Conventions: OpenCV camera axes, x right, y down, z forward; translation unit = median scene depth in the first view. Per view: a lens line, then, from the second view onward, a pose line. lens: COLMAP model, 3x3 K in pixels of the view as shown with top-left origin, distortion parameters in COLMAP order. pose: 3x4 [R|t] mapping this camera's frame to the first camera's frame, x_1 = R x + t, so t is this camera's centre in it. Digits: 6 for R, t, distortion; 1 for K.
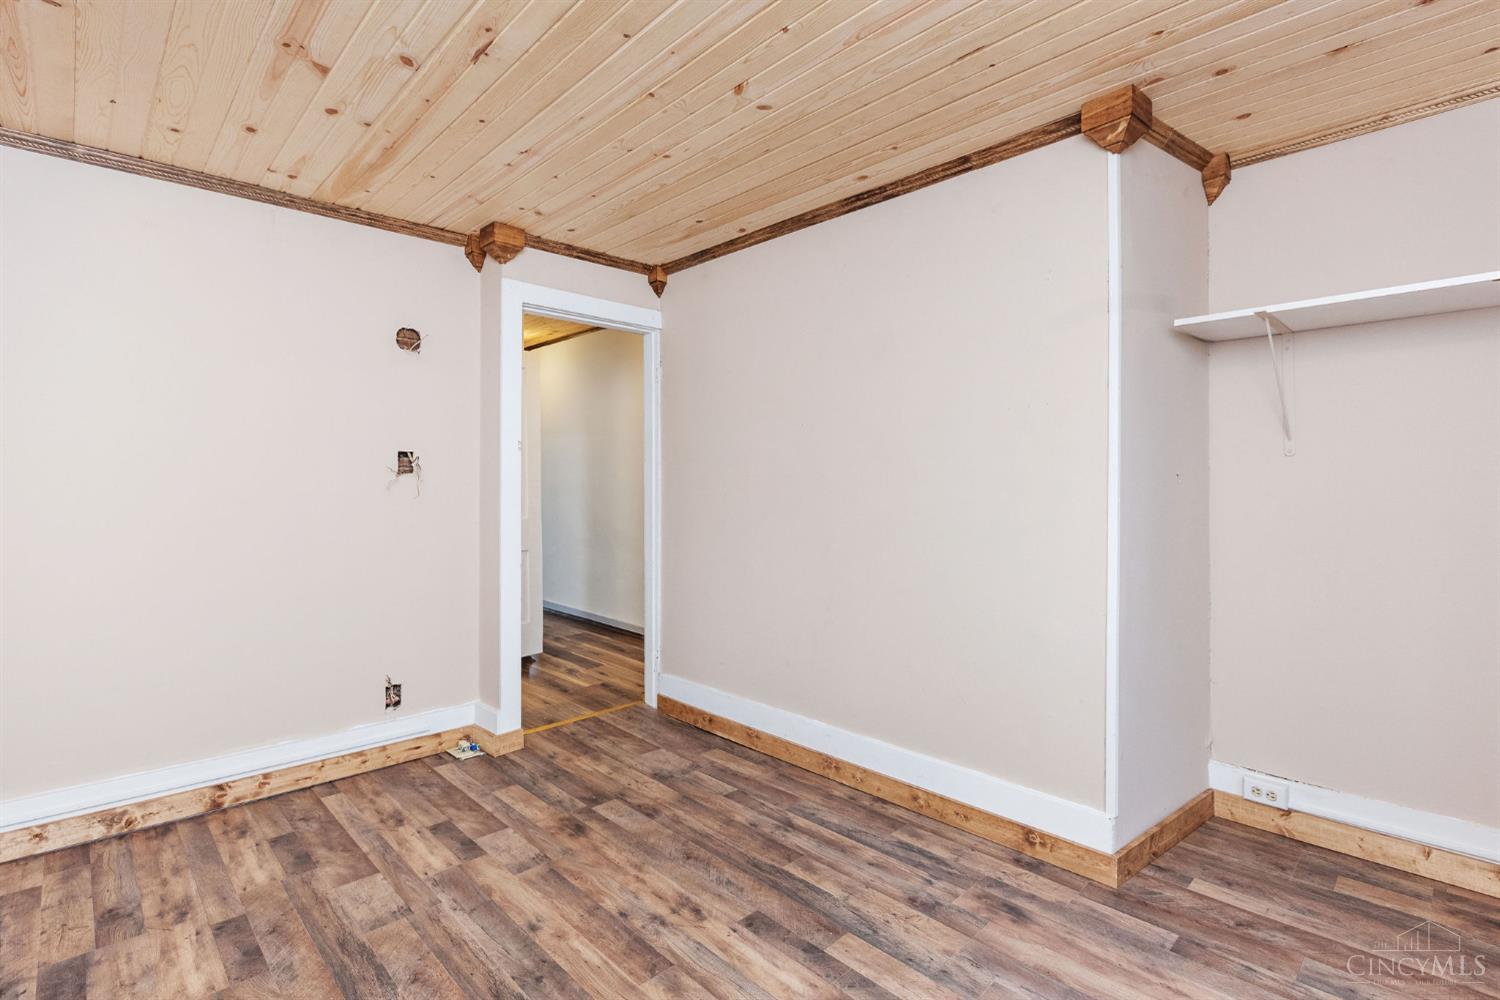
lens RADIAL K [[721.3, 0, 750.3], [0, 721.3, 507.3], [0, 0, 1]] dist [0.001441, 0.000169]
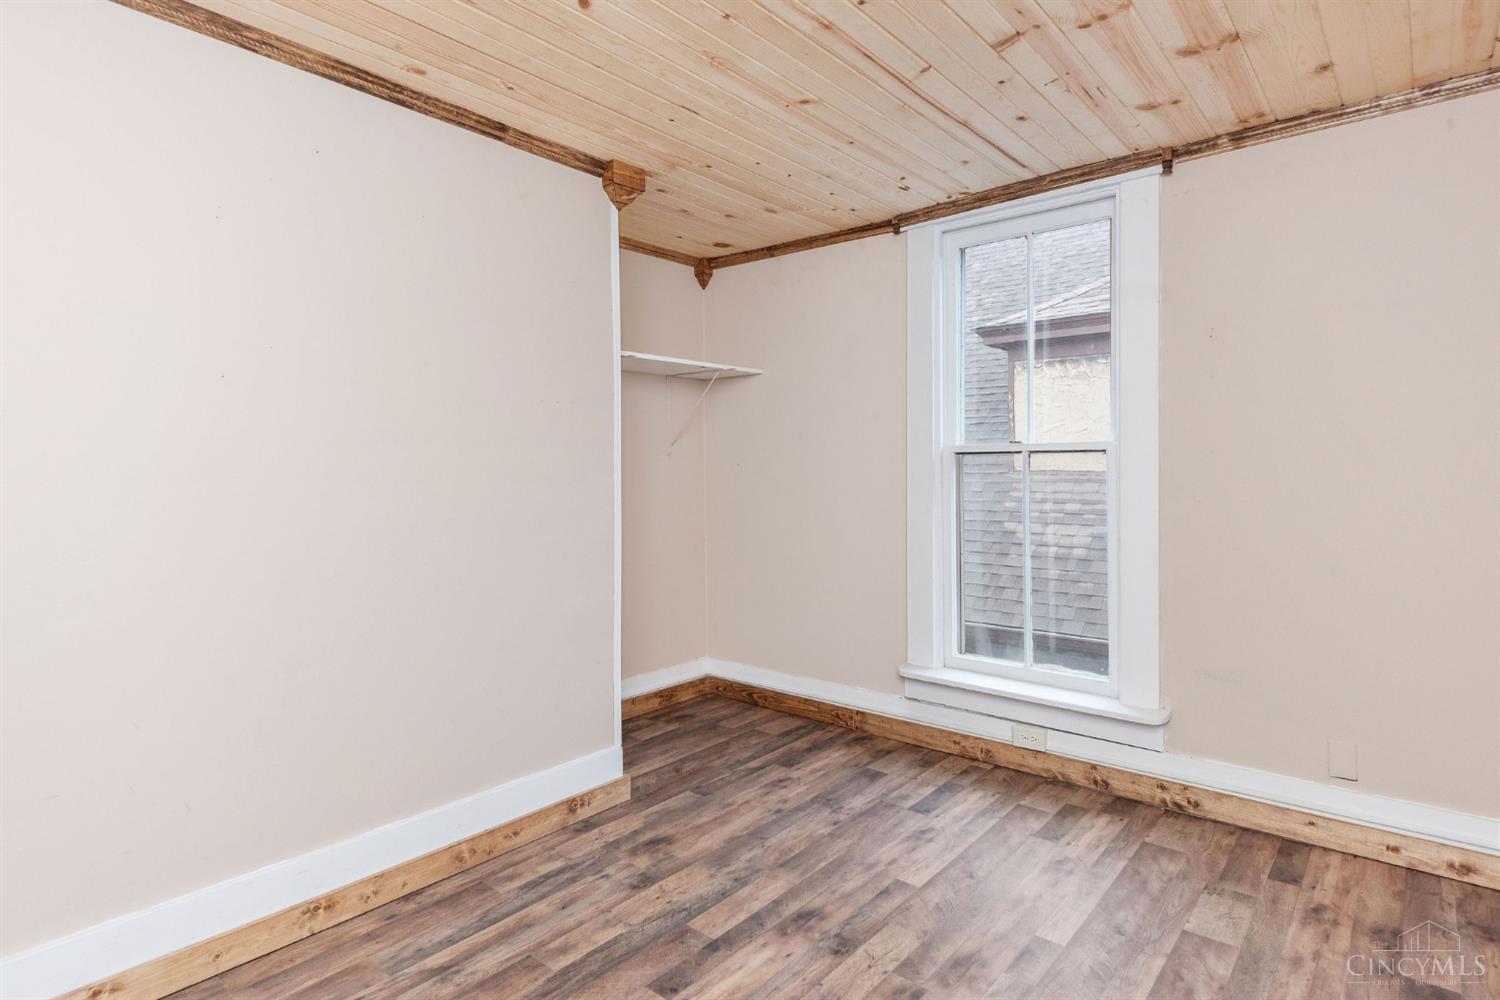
lens RADIAL K [[801.7, 0, 750.0], [0, 801.7, 500.0], [0, 0, 1]] dist [0.023287, -0.001855]
pose [[-0.115059, -0.030728, 0.992883, -0.843807], [0.041520, 0.998499, 0.035713, -0.029572], [-0.992491, 0.045334, -0.113611, 0.884849]]
